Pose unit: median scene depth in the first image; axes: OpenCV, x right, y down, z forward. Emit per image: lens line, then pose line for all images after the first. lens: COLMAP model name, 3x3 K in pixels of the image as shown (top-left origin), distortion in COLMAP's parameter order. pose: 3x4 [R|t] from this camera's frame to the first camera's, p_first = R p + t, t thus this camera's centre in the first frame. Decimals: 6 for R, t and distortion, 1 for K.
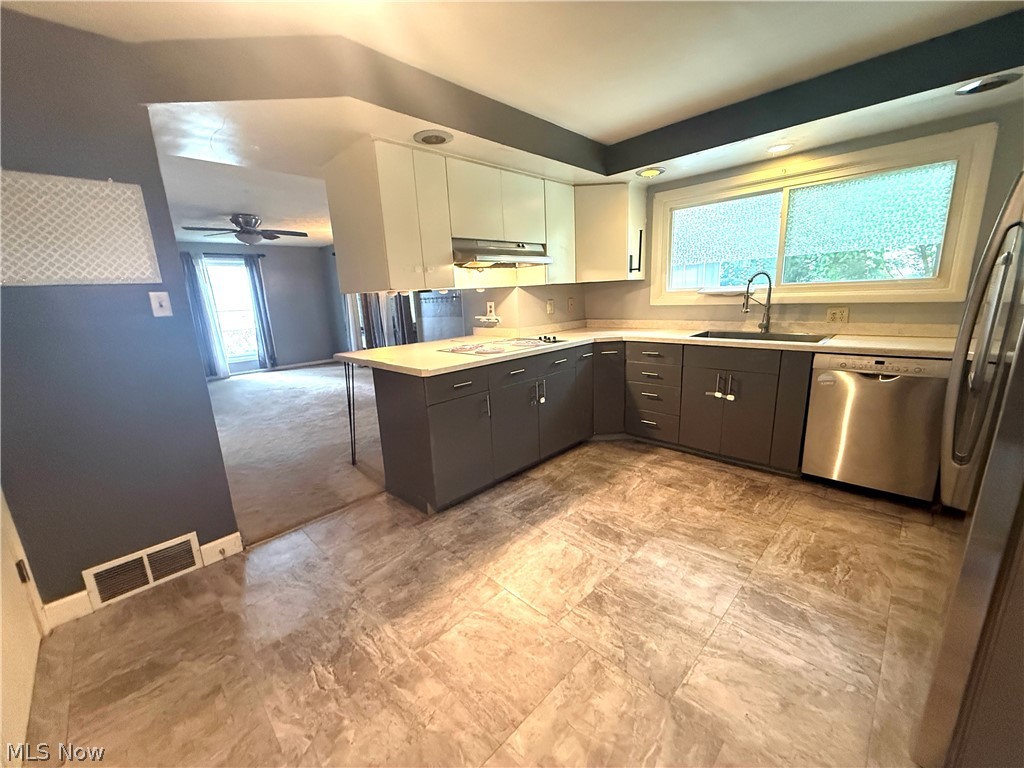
lens RADIAL K [[411.9, 0, 508.9], [0, 411.9, 388.2], [0, 0, 1]] dist [0.000409, 0.000455]
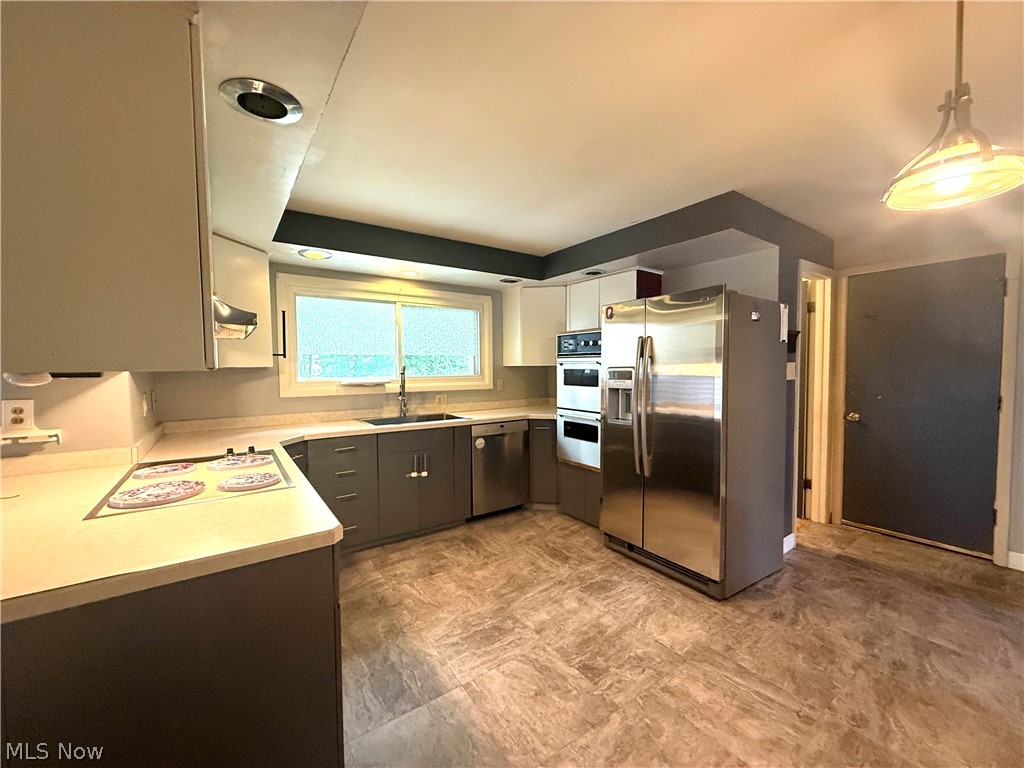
lens RADIAL K [[411.9, 0, 509.6], [0, 411.9, 386.3], [0, 0, 1]] dist [0.000409, 0.000455]
pose [[0.168191, -0.001011, 0.985754, -0.596861], [0.222274, 0.974285, -0.036926, -0.131744], [-0.960368, 0.225318, 0.164091, 0.609272]]
